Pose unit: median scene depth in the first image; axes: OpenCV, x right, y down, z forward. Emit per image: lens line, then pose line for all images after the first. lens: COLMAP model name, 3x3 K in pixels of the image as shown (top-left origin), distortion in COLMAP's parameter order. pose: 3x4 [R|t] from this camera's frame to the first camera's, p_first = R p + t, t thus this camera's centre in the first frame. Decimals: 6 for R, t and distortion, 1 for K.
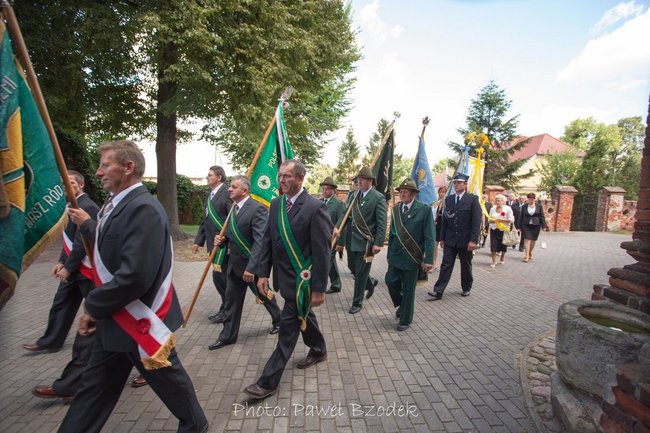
lens RADIAL K [[318.0, 0, 327.2], [0, 318.0, 220.3], [0, 0, 1]] dist [-0.059473, 0.022183]
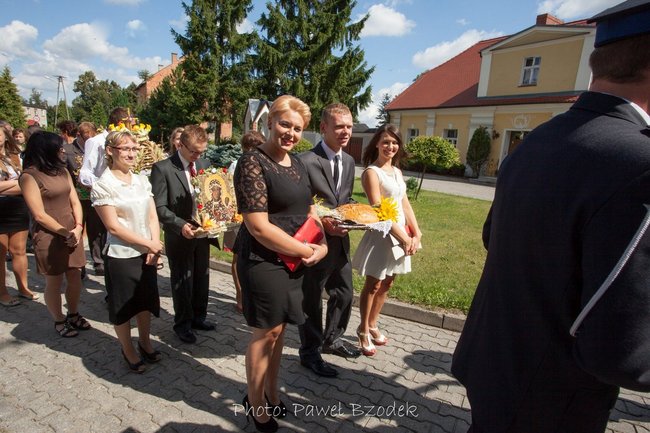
lens RADIAL K [[359.7, 0, 327.7], [0, 359.7, 217.6], [0, 0, 1]] dist [-0.057975, 0.029257]
pose [[0.853821, -0.078384, 0.514632, -0.151016], [0.008151, 0.990490, 0.137340, -0.082072], [-0.520503, -0.113069, 0.846340, 1.956253]]
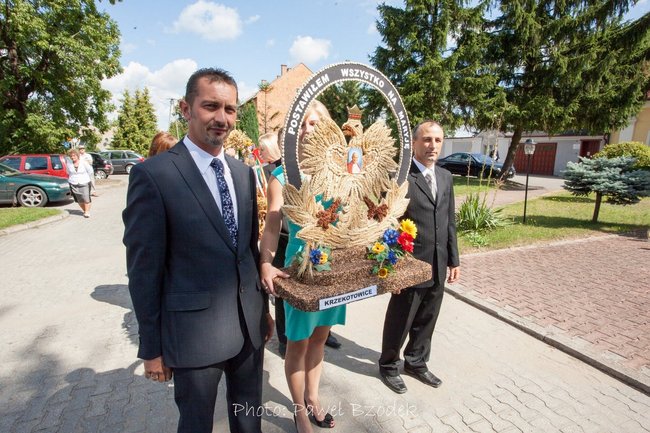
lens RADIAL K [[359.7, 0, 327.1], [0, 359.7, 215.6], [0, 0, 1]] dist [-0.057975, 0.029257]
pose [[0.933397, -0.074224, 0.351085, -0.409172], [0.043399, 0.994542, 0.094879, -0.116774], [-0.356211, -0.073323, 0.931524, 2.484469]]
